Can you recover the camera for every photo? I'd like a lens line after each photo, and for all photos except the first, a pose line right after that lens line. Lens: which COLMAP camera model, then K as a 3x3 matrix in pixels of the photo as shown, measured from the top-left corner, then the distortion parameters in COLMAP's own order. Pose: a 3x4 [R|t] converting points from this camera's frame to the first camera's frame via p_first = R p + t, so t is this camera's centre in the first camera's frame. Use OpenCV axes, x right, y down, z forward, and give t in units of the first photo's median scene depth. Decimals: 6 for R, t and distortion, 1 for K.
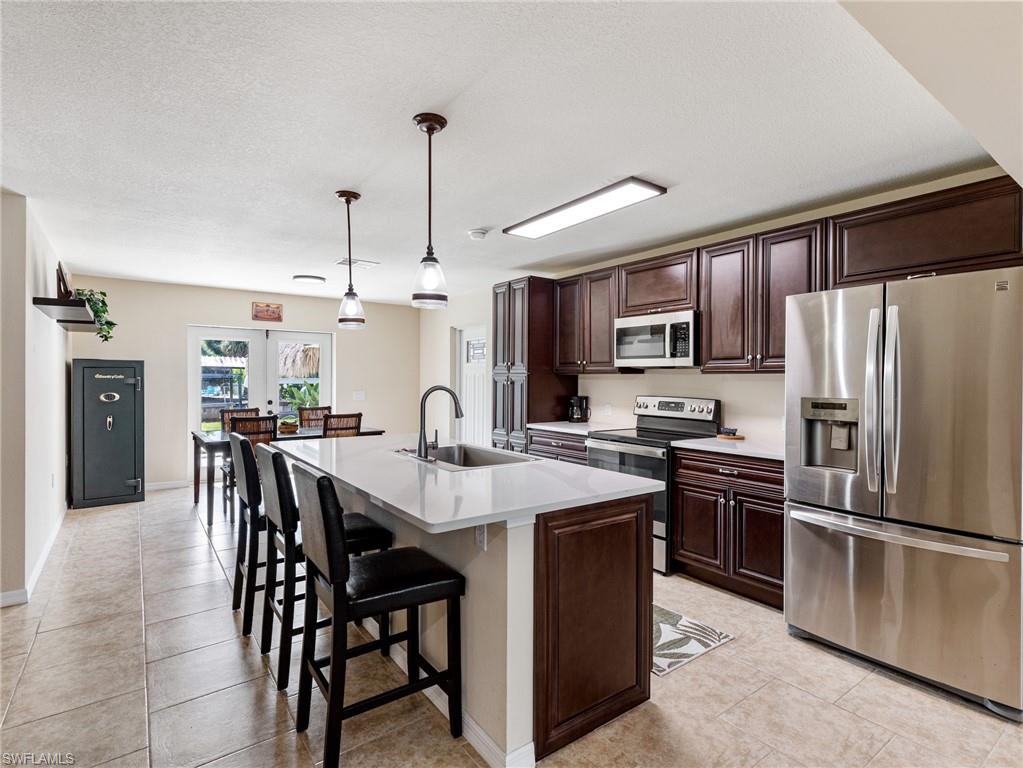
lens RADIAL K [[518.6, 0, 517.1], [0, 518.6, 382.8], [0, 0, 1]] dist [0.005810, -0.000224]
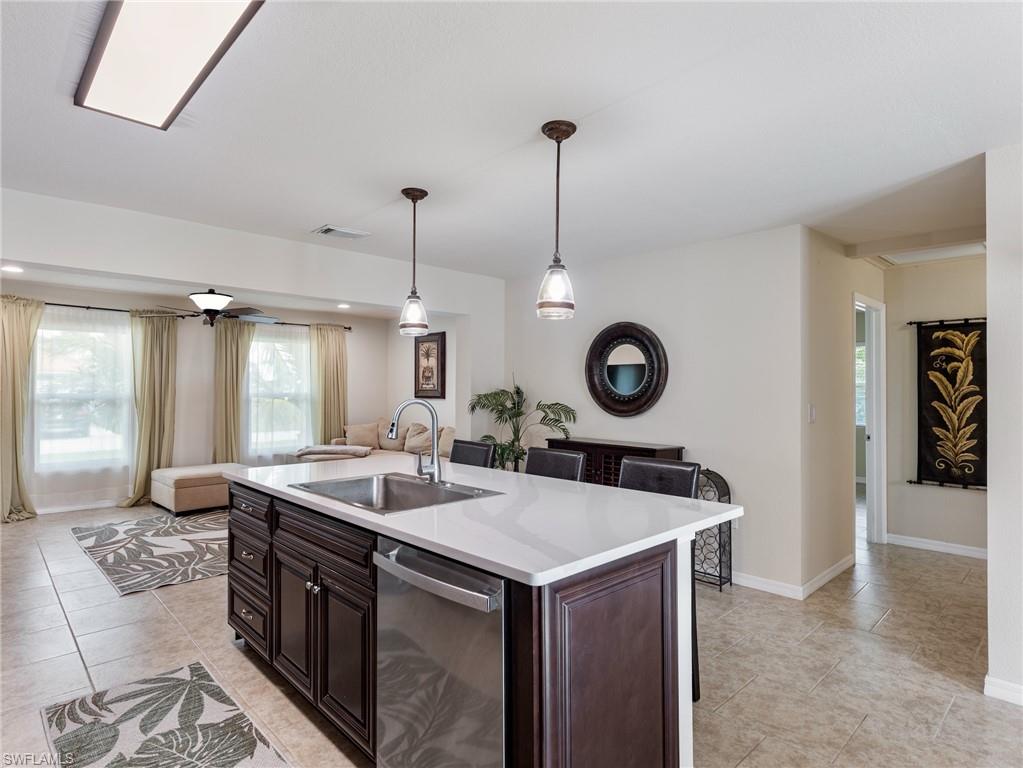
lens RADIAL K [[563.5, 0, 519.2], [0, 563.5, 385.2], [0, 0, 1]] dist [-0.005189, 0.003187]
pose [[-0.991493, -0.007845, -0.129922, -0.145699], [-0.007748, 0.999969, -0.001252, -0.012873], [0.129928, -0.000235, -0.991523, 1.433555]]
